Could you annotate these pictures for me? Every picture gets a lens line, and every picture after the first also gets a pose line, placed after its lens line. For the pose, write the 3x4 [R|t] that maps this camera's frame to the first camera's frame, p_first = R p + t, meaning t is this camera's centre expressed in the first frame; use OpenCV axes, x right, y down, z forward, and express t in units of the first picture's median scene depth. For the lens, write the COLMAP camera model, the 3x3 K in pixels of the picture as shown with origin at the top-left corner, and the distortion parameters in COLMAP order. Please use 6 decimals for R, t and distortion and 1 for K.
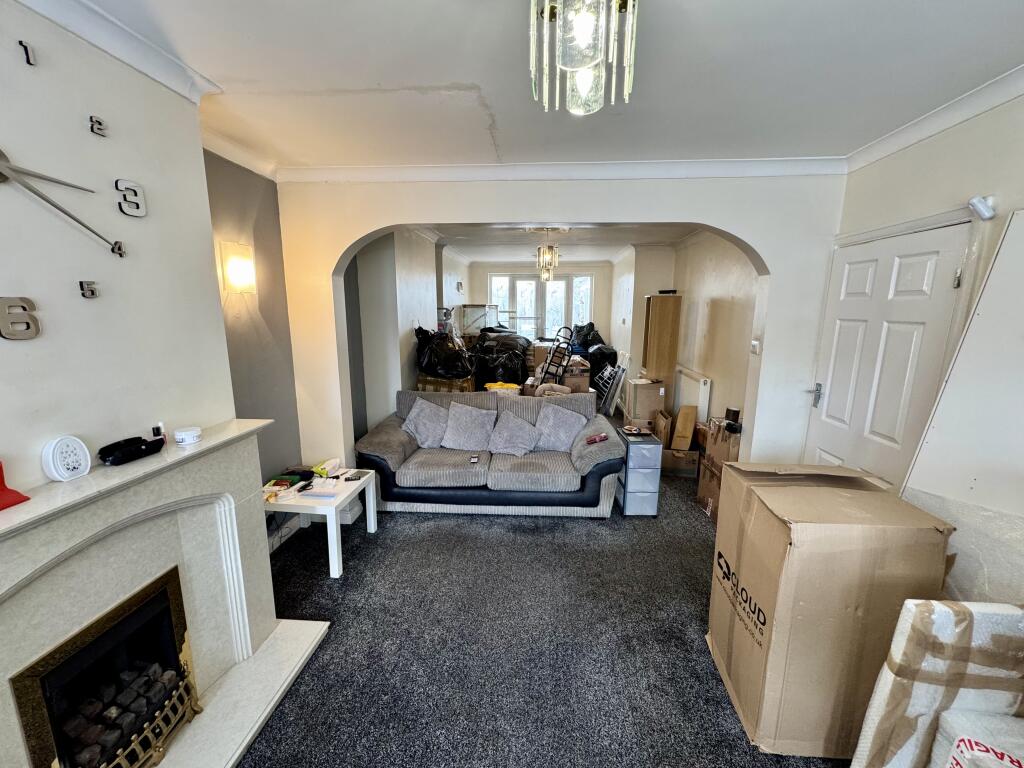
lens RADIAL K [[408.8, 0, 512.0], [0, 408.8, 384.0], [0, 0, 1]] dist [0.000054, 0.000311]
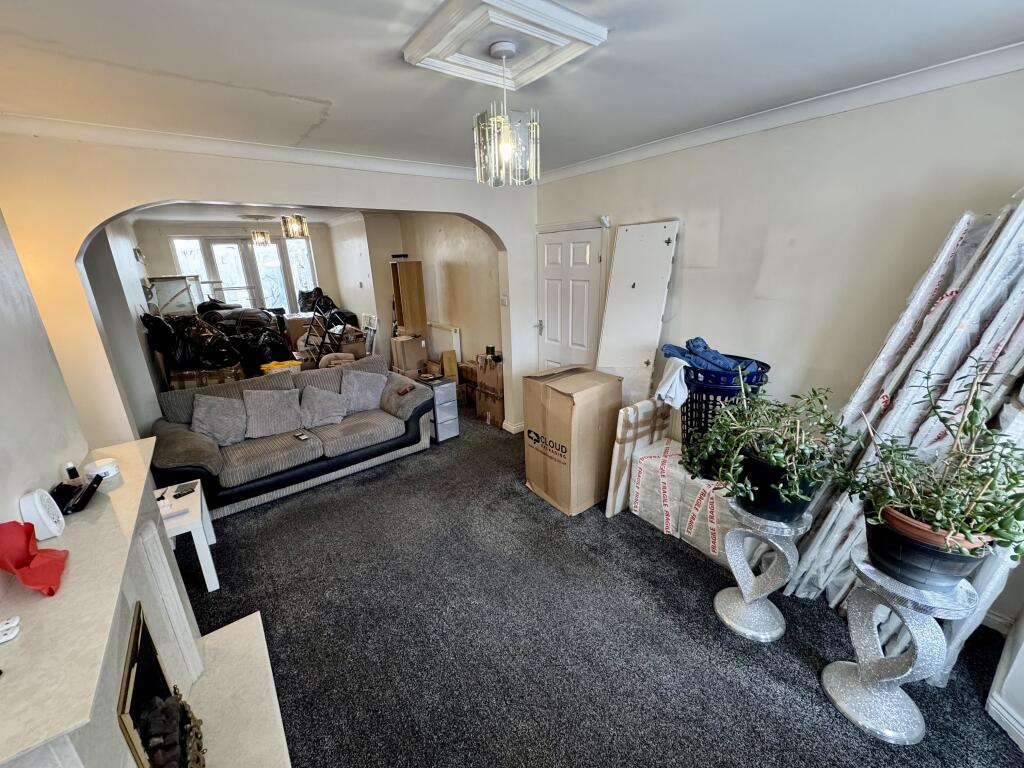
lens RADIAL K [[408.8, 0, 512.0], [0, 408.8, 384.0], [0, 0, 1]] dist [0.000054, 0.000311]
pose [[0.747670, -0.225924, 0.624458, -0.321089], [0.159401, 0.973914, 0.161502, -0.028131], [-0.644656, -0.021211, 0.764179, -0.128374]]
